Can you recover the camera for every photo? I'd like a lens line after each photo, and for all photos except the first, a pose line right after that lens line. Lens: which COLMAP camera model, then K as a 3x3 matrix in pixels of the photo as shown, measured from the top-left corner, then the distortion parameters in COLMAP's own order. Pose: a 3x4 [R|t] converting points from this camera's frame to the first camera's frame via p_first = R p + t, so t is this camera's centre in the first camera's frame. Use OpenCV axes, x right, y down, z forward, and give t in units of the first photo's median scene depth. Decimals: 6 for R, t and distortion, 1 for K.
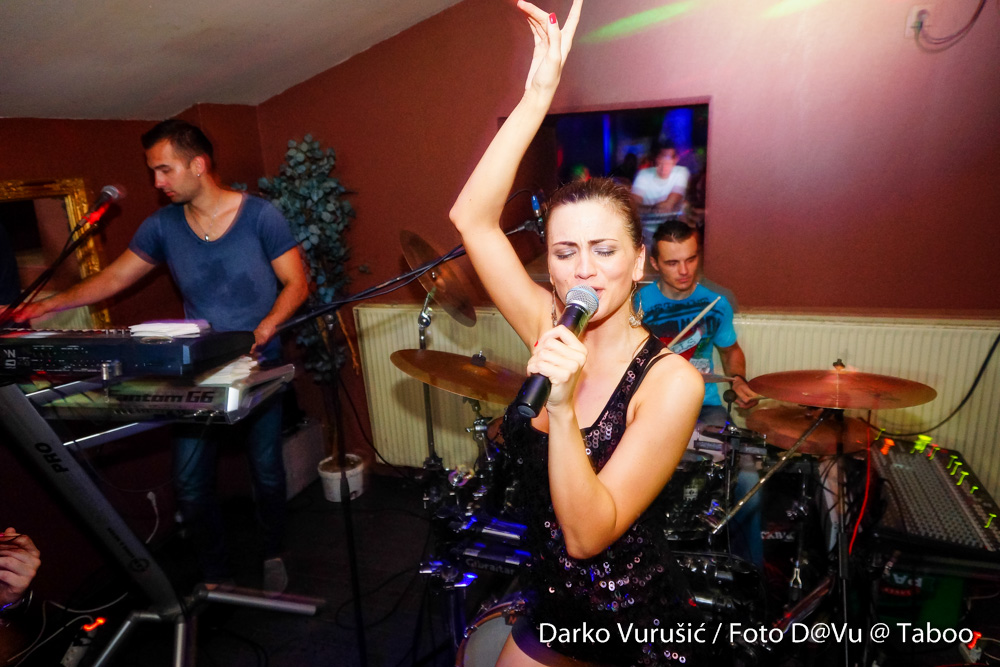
lens RADIAL K [[653.0, 0, 500.0], [0, 653.0, 333.5], [0, 0, 1]] dist [-0.002483, -0.001496]
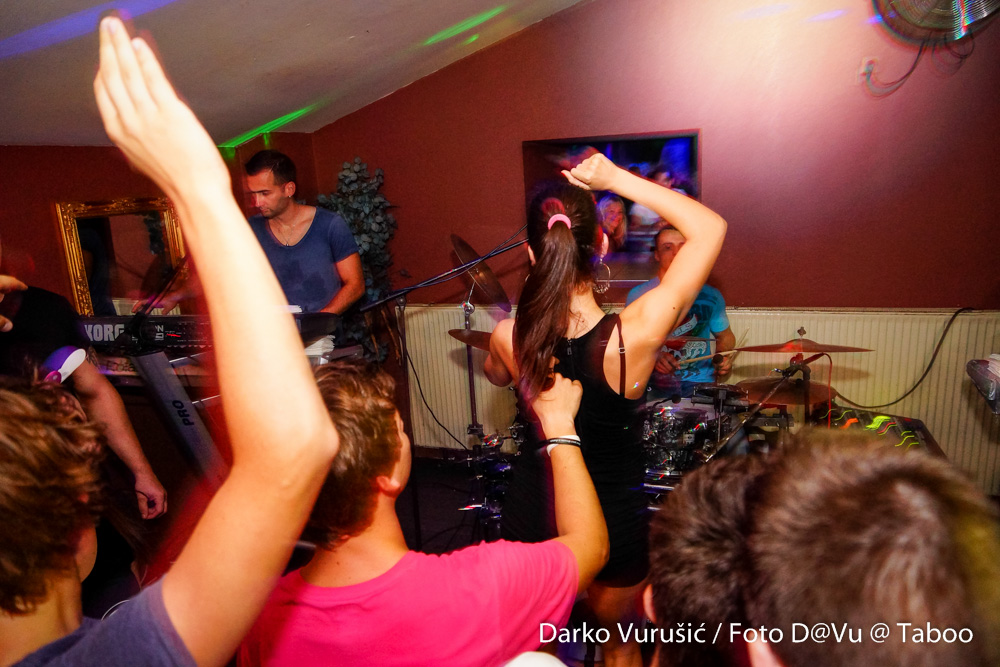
lens RADIAL K [[653.0, 0, 500.0], [0, 653.0, 333.5], [0, 0, 1]] dist [-0.002483, -0.001496]
pose [[0.999927, -0.008775, -0.008302, -0.035907], [0.008540, 0.999574, -0.027917, 0.046114], [0.008544, 0.027844, 0.999576, -0.160888]]
